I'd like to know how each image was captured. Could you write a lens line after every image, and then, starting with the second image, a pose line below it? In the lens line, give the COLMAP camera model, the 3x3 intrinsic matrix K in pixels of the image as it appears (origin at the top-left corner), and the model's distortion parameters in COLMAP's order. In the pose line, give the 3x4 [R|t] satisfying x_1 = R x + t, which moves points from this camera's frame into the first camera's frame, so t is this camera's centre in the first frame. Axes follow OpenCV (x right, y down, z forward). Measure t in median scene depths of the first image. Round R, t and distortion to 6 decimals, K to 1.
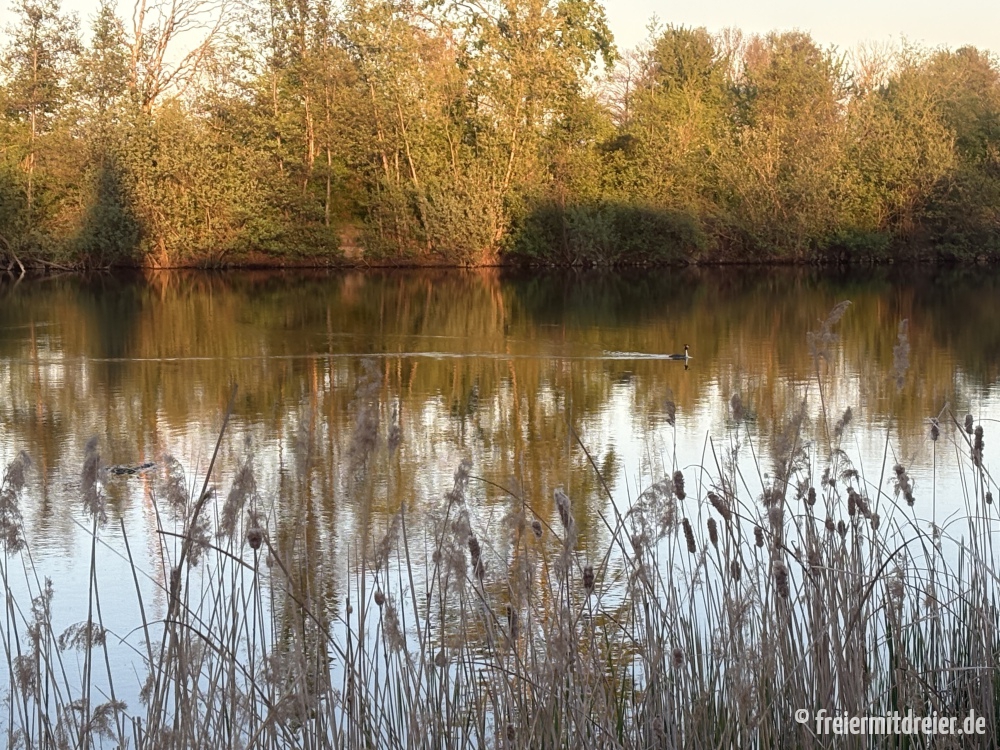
lens RADIAL K [[2502.8, 0, 500.0], [0, 2502.8, 375.0], [0, 0, 1]] dist [0.038490, 0.656414]
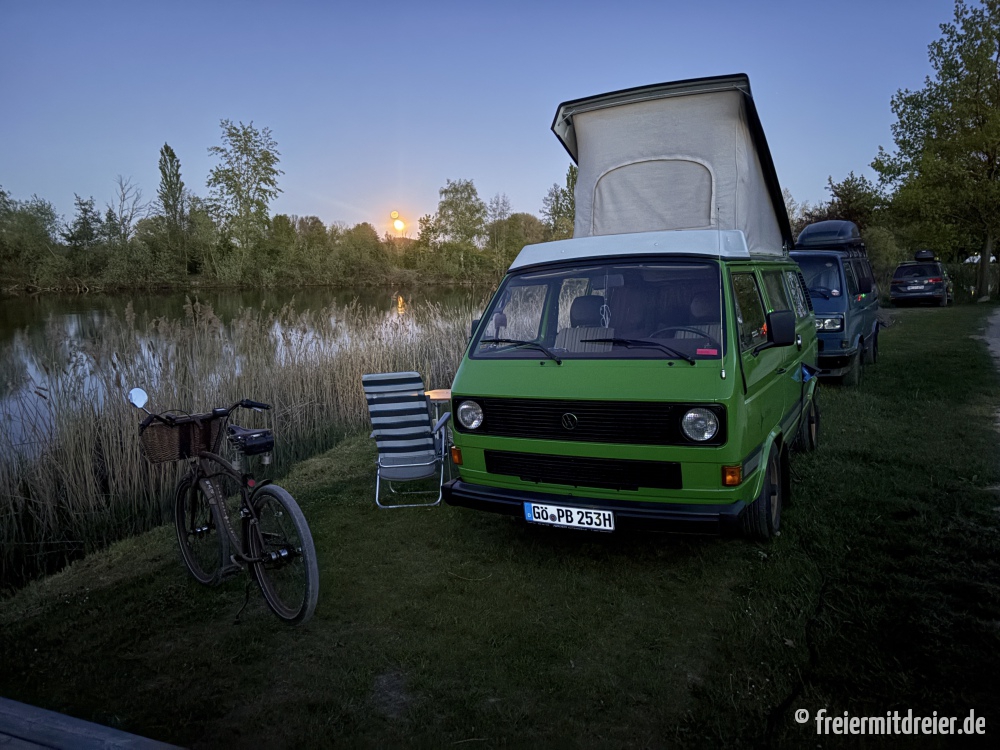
lens RADIAL K [[735.0, 0, 500.0], [0, 735.0, 375.0], [0, 0, 1]] dist [0.021873, -0.002275]
pose [[0.935705, -0.051338, 0.349027, -0.026981], [0.024765, 0.996473, 0.080177, 0.005778], [-0.351912, -0.066379, 0.933677, -0.102724]]
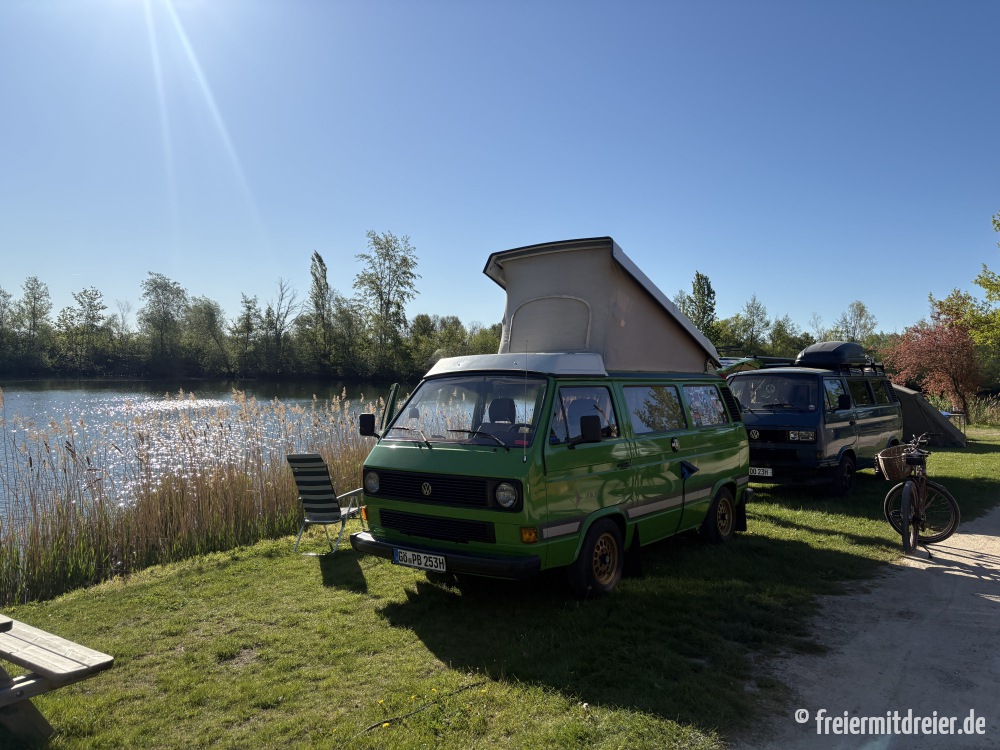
lens RADIAL K [[735.0, 0, 500.0], [0, 735.0, 375.0], [0, 0, 1]] dist [0.021873, -0.002275]
pose [[0.982852, 0.032651, 0.181481, -0.016591], [-0.022921, 0.998198, -0.055459, 0.005979], [-0.182965, 0.050348, 0.981829, -0.118712]]
